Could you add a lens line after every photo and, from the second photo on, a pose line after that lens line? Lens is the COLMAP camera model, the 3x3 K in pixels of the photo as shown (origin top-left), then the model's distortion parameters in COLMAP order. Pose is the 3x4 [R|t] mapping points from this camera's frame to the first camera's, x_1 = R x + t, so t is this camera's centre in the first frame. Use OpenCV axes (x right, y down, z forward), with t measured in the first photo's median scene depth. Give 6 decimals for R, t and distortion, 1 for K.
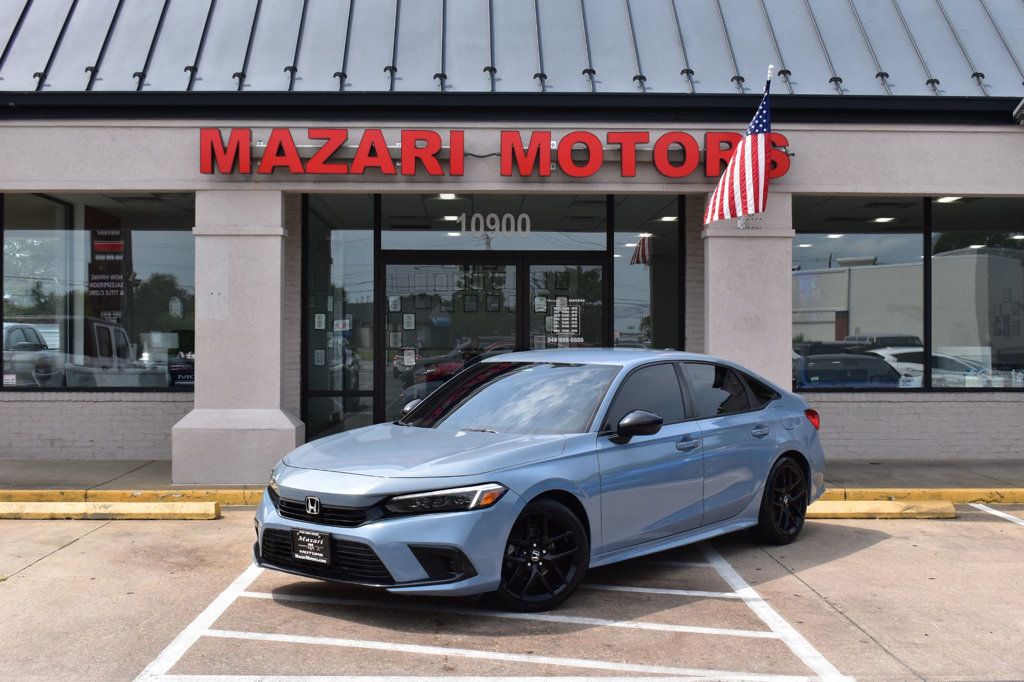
lens RADIAL K [[1280.3, 0, 512.0], [0, 1280.3, 341.0], [0, 0, 1]] dist [-0.032769, -0.004093]
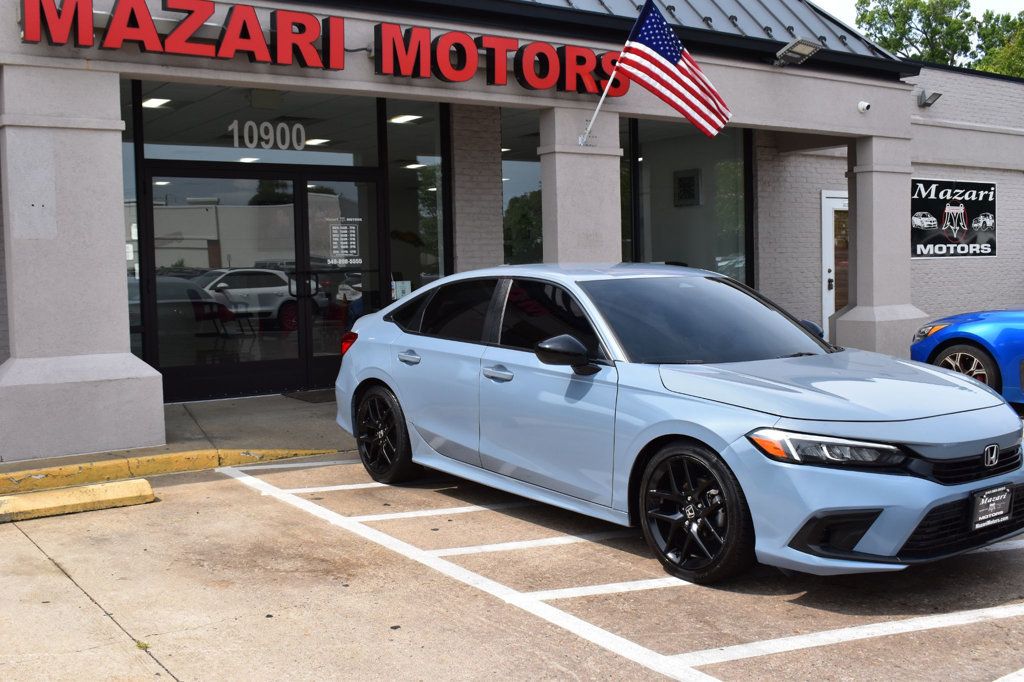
lens RADIAL K [[1089.9, 0, 512.0], [0, 1089.9, 341.0], [0, 0, 1]] dist [-0.076849, 0.019559]
pose [[0.828935, -0.057633, 0.556367, -0.353074], [0.021707, 0.997243, 0.070962, 0.003997], [-0.558923, -0.046746, 0.827901, 0.312559]]
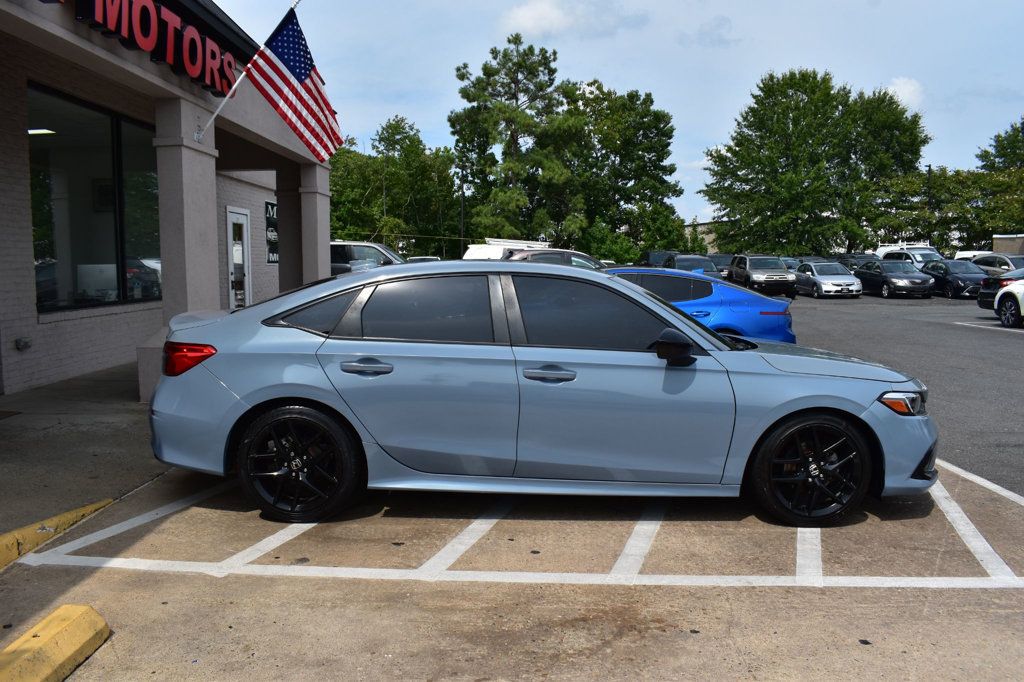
lens RADIAL K [[802.4, 0, 512.0], [0, 802.4, 341.0], [0, 0, 1]] dist [-0.089728, 0.009106]
pose [[0.038262, -0.096731, 0.994575, -0.428903], [-0.000647, 0.995301, 0.096827, 0.005990], [-0.999268, -0.004348, 0.038020, 0.733837]]
